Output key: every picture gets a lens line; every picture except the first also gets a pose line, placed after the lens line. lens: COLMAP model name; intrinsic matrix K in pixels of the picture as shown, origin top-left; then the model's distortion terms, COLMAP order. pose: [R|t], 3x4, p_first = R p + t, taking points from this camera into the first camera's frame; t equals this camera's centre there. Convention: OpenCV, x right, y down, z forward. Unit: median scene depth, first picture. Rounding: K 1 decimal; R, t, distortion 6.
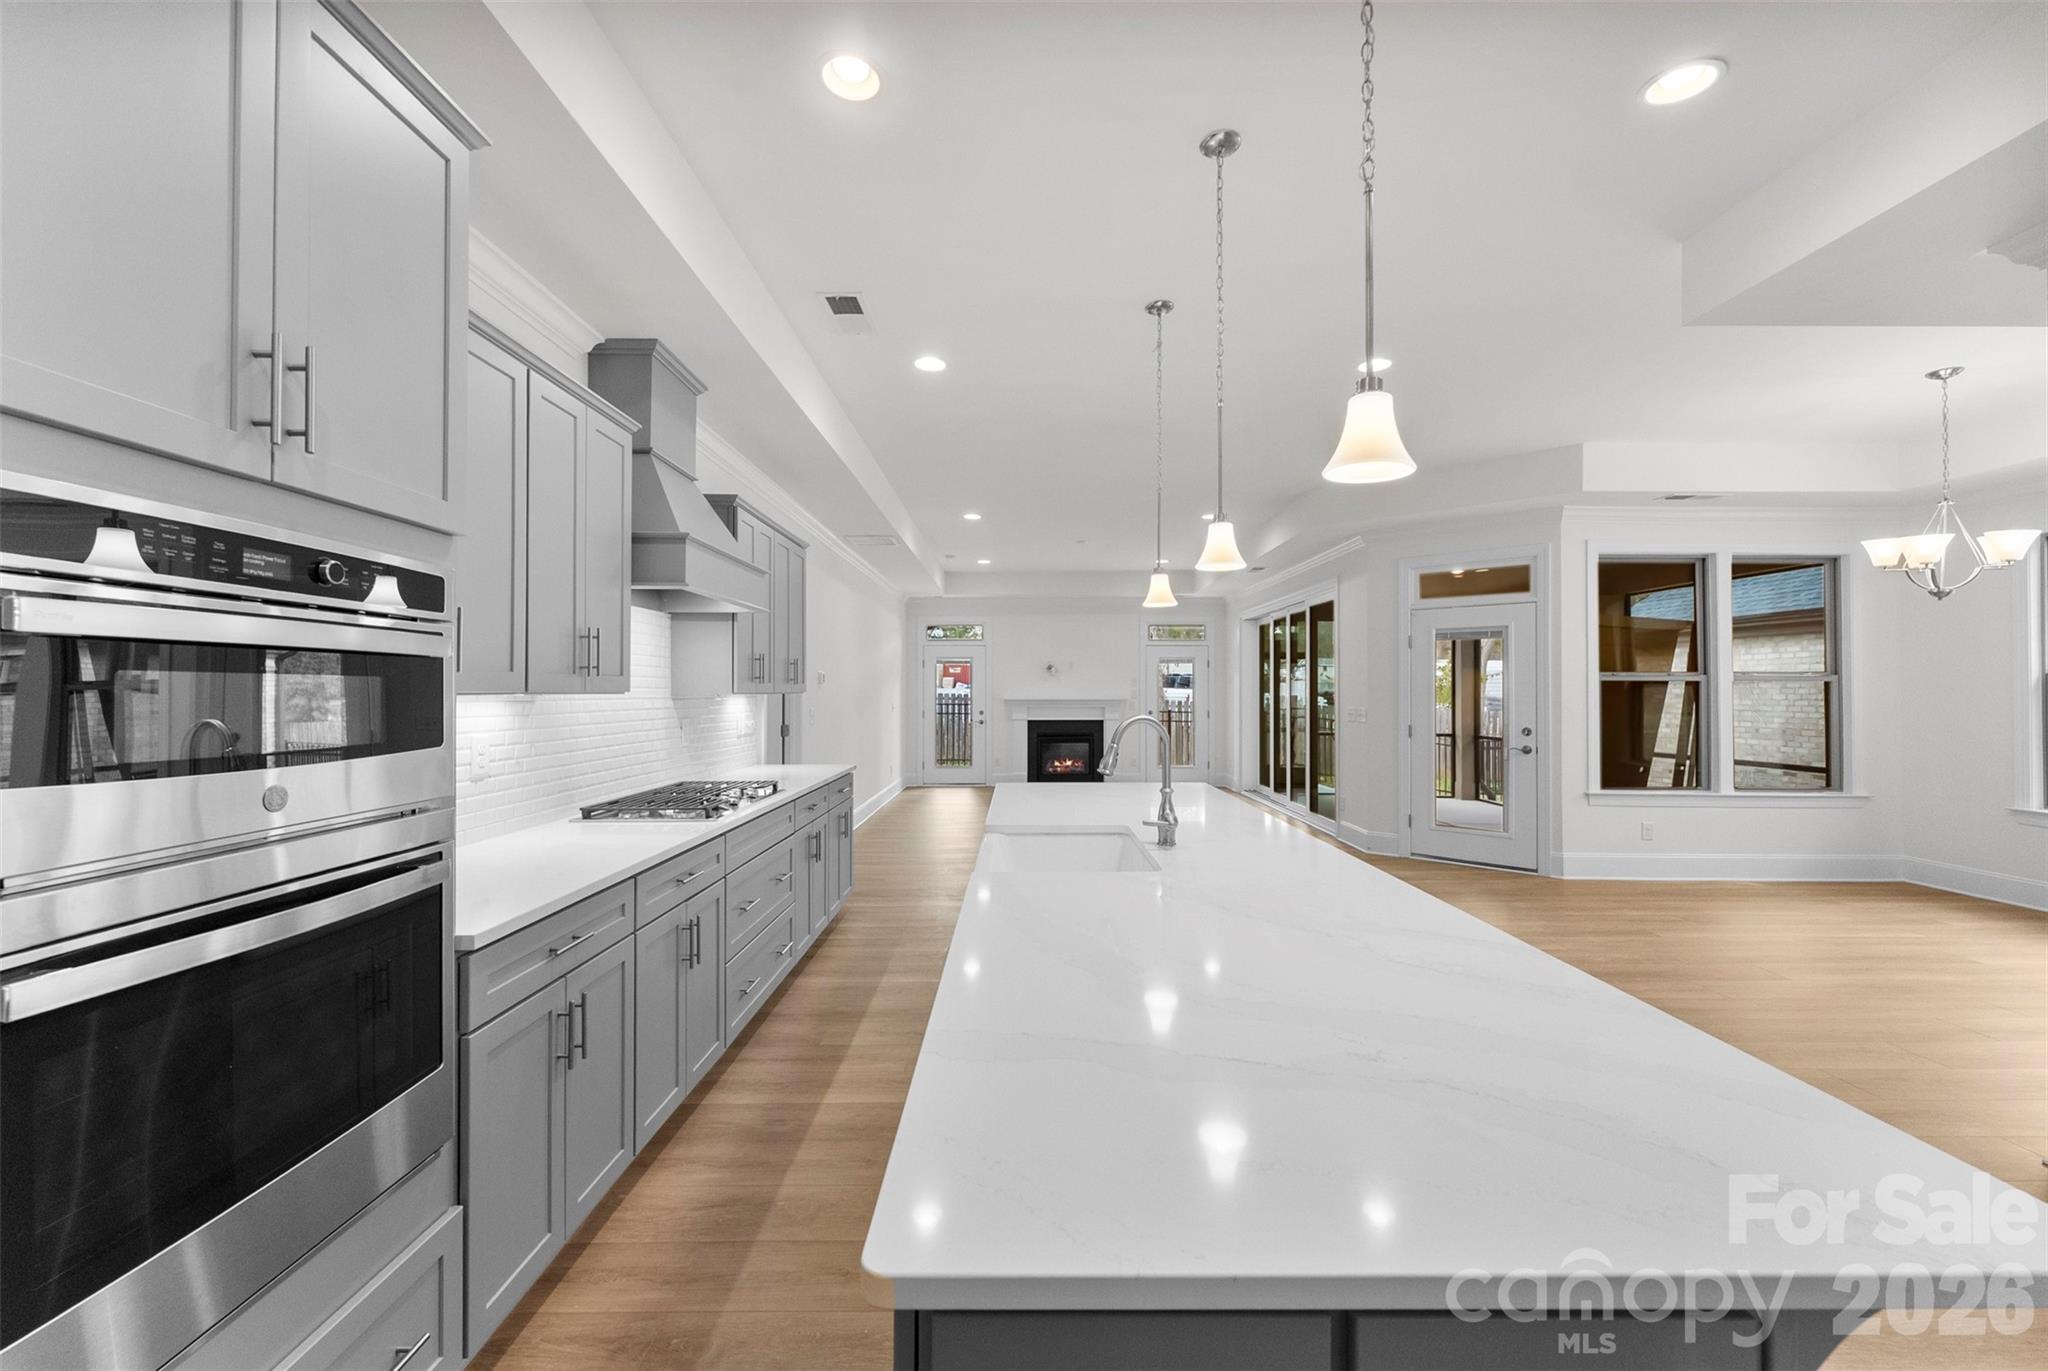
lens RADIAL K [[825.6, 0, 1022.0], [0, 825.6, 686.7], [0, 0, 1]] dist [0.000852, -0.000155]
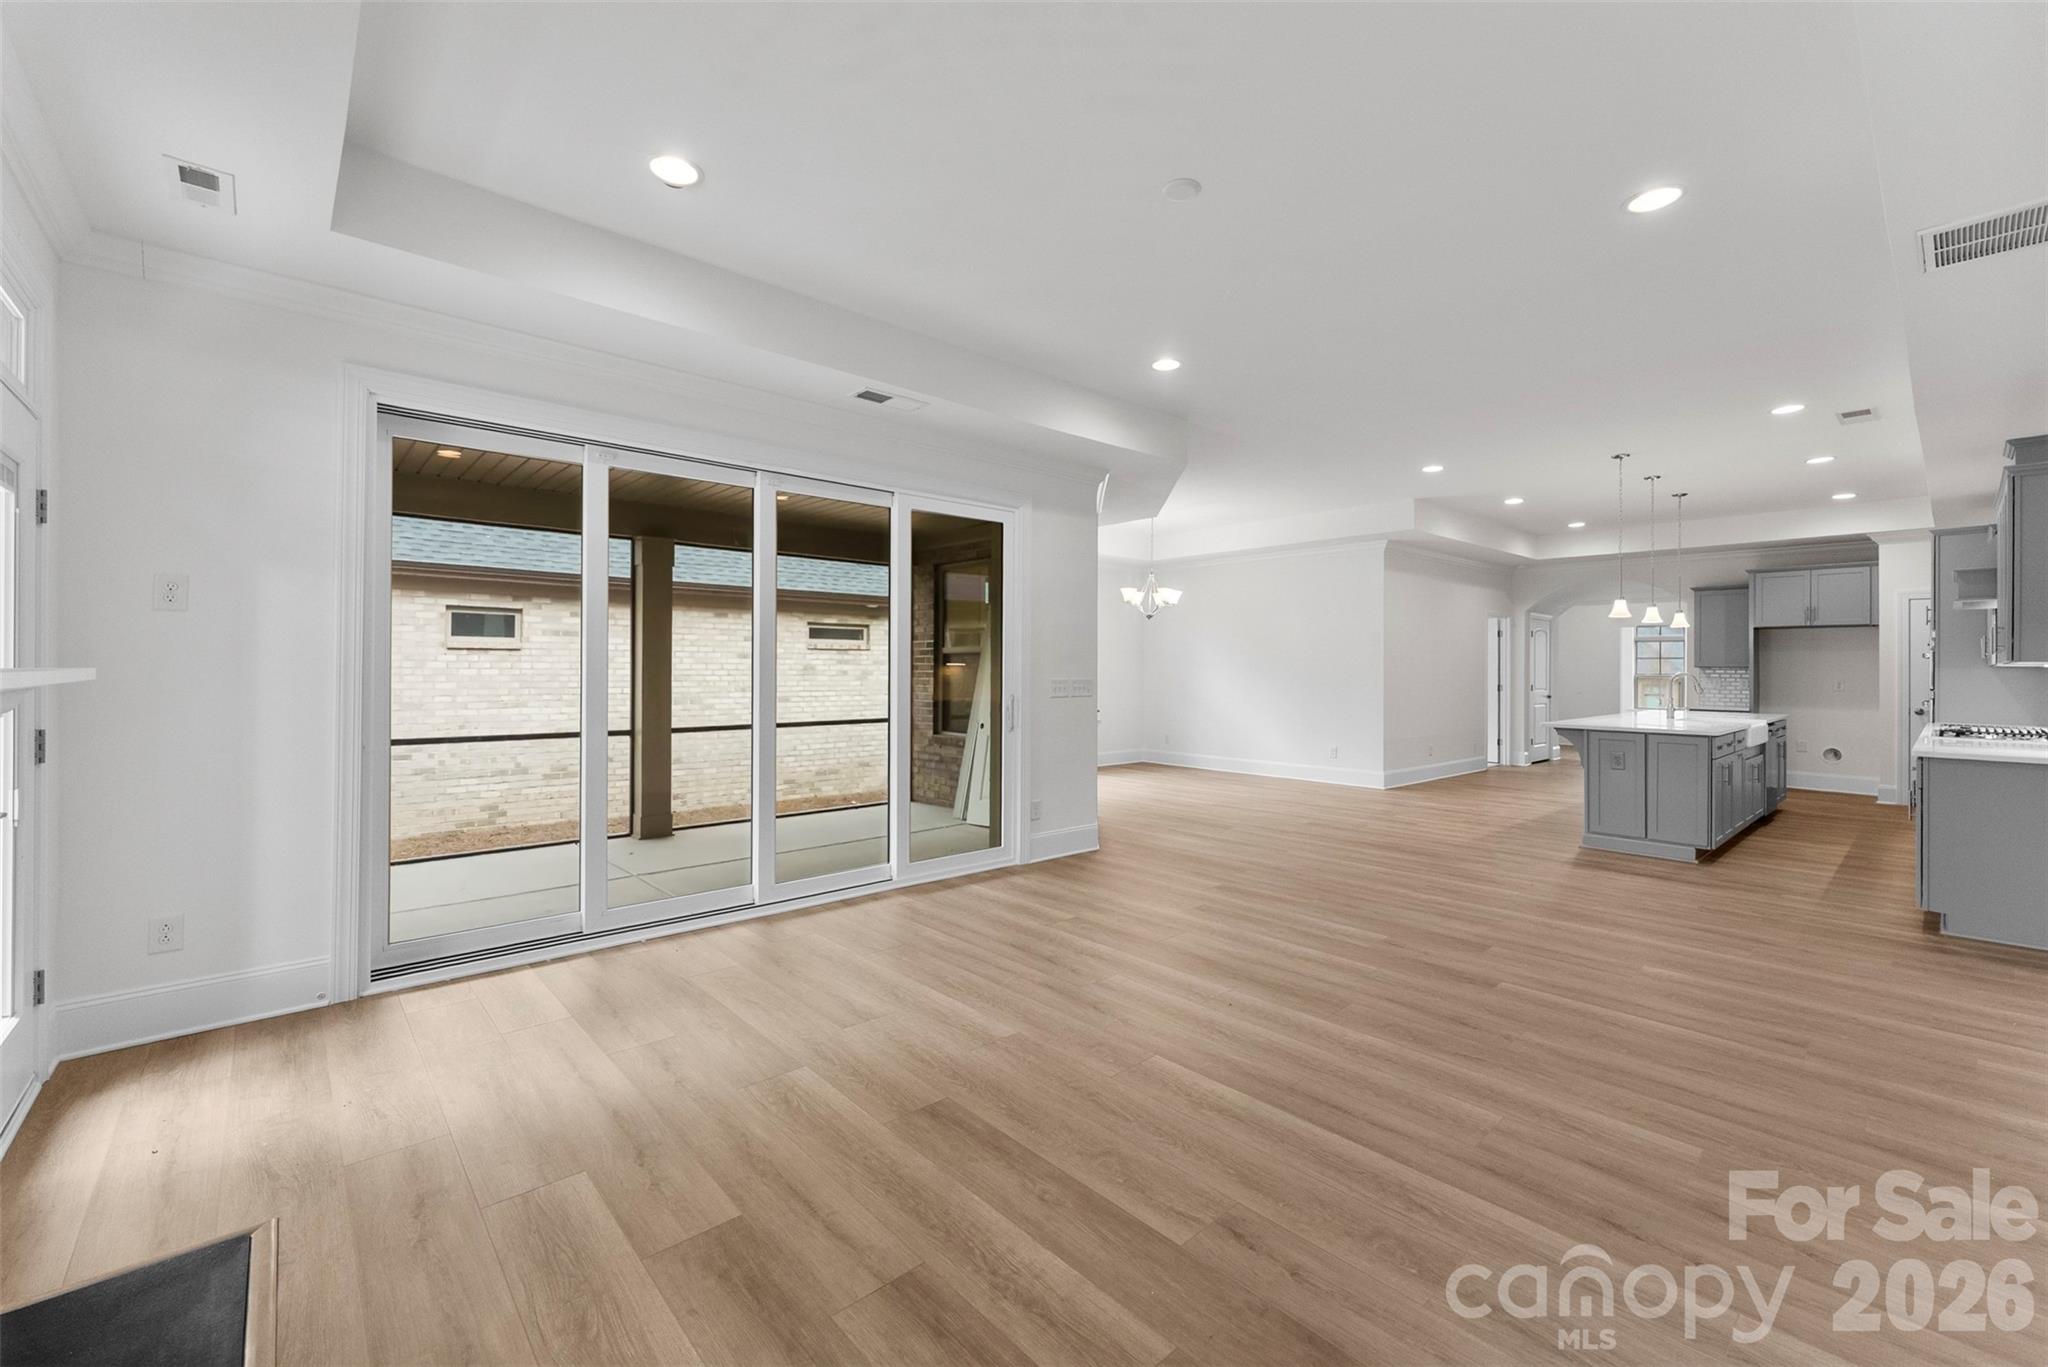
lens RADIAL K [[825.6, 0, 1037.5], [0, 825.6, 667.4], [0, 0, 1]] dist [0.000852, -0.000155]
pose [[-0.669477, -0.002548, 0.742829, -0.107702], [-0.010584, 0.999925, -0.006108, 0.013105], [-0.742758, -0.011951, -0.669453, 1.025915]]
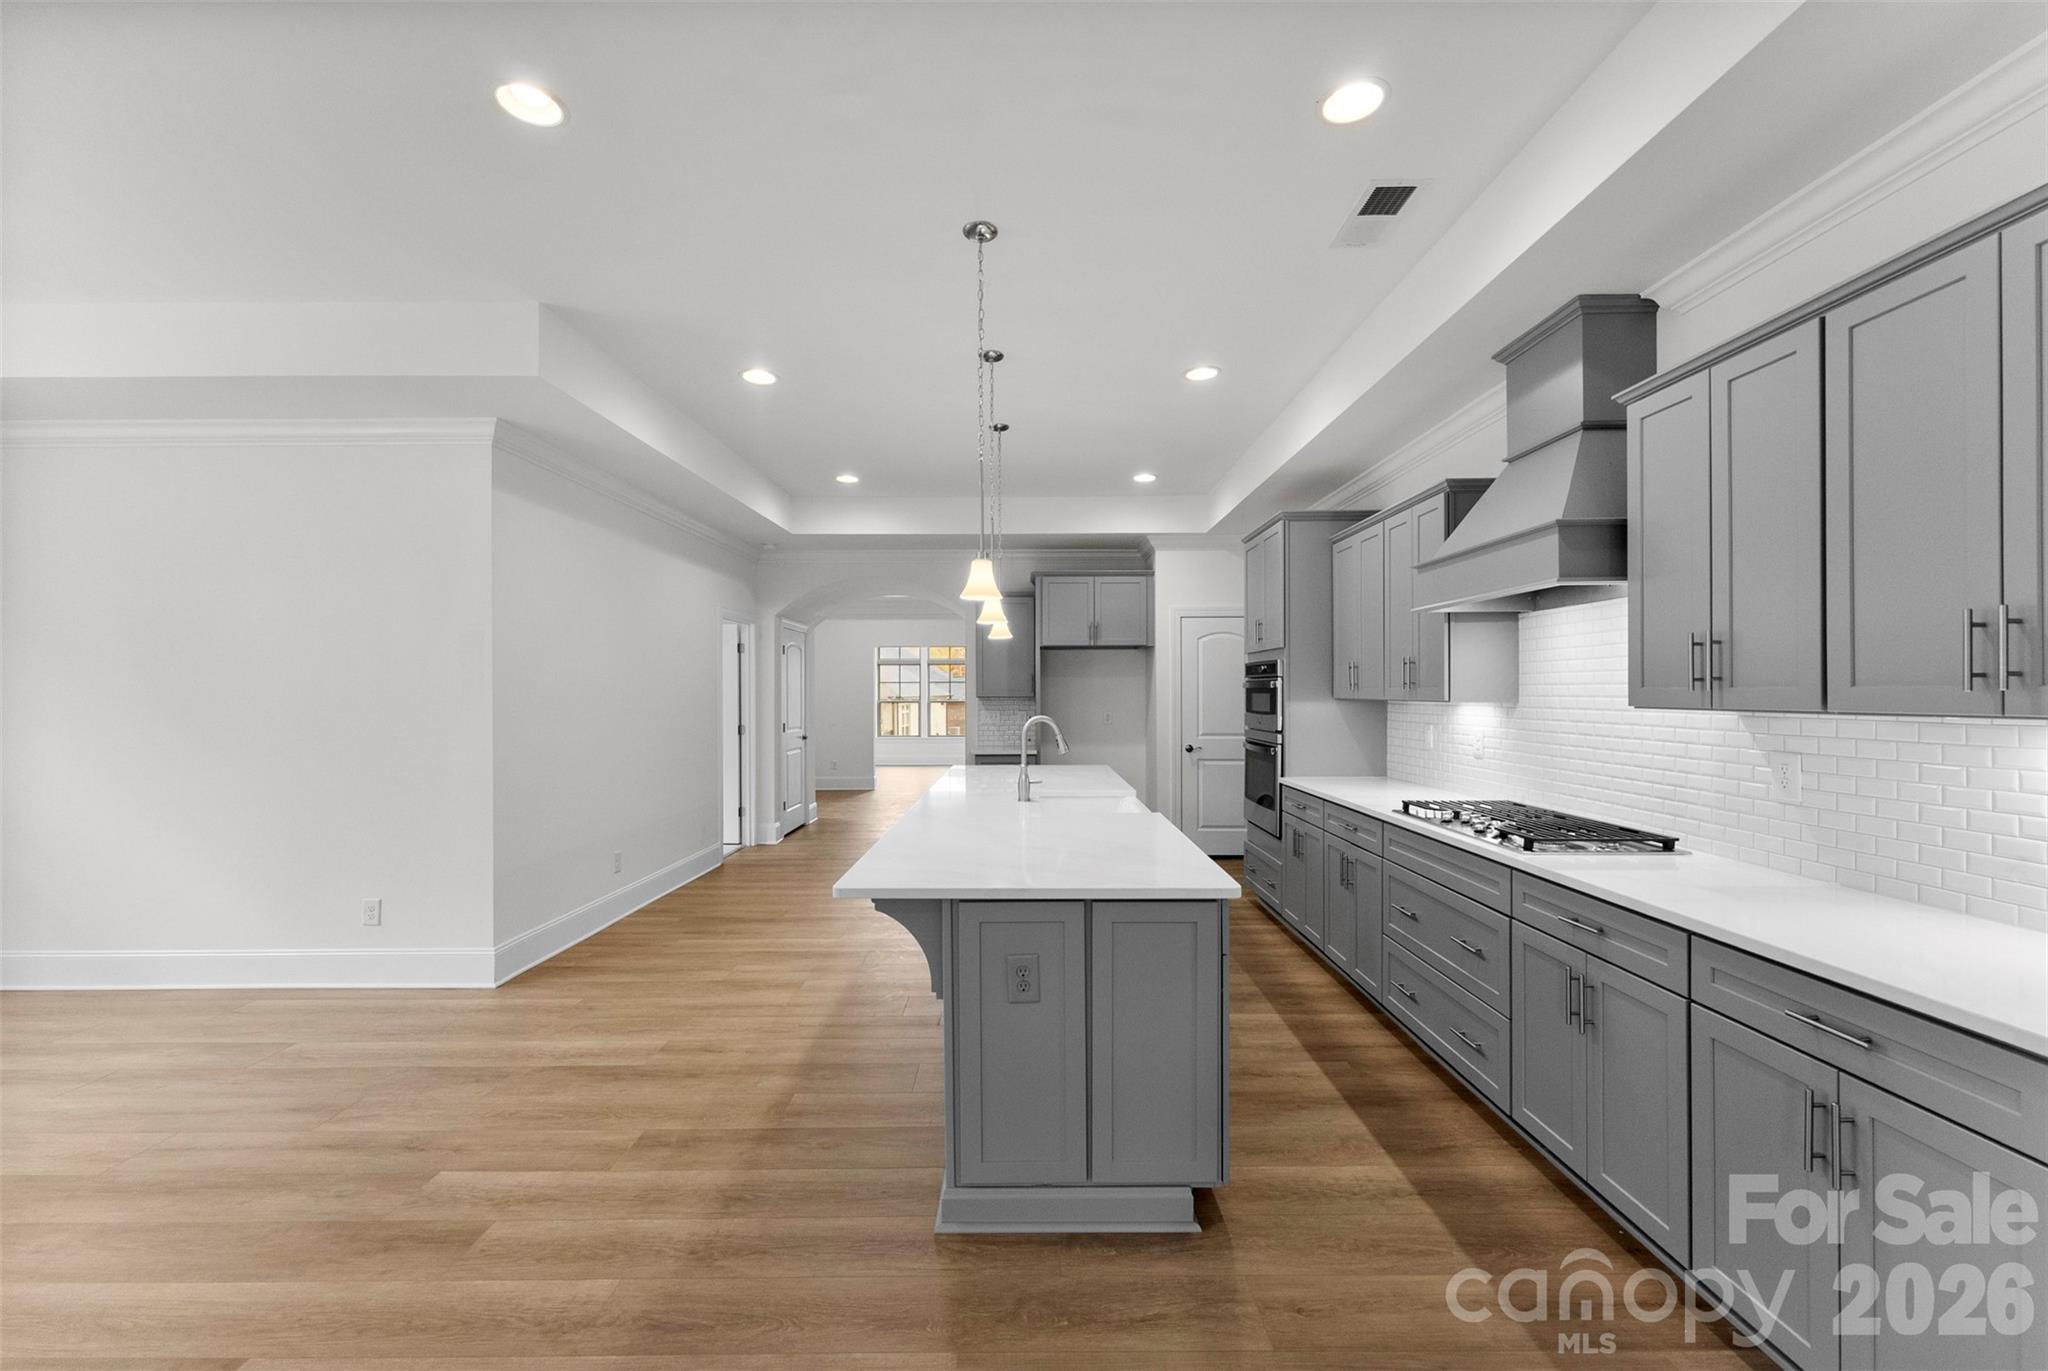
lens RADIAL K [[825.6, 0, 1024.5], [0, 825.6, 686.7], [0, 0, 1]] dist [0.000852, -0.000155]
pose [[-0.999989, 0.003235, 0.003392, 0.038633], [0.003193, 0.999918, -0.012382, -0.000391], [-0.003432, -0.012371, -0.999918, 0.577446]]
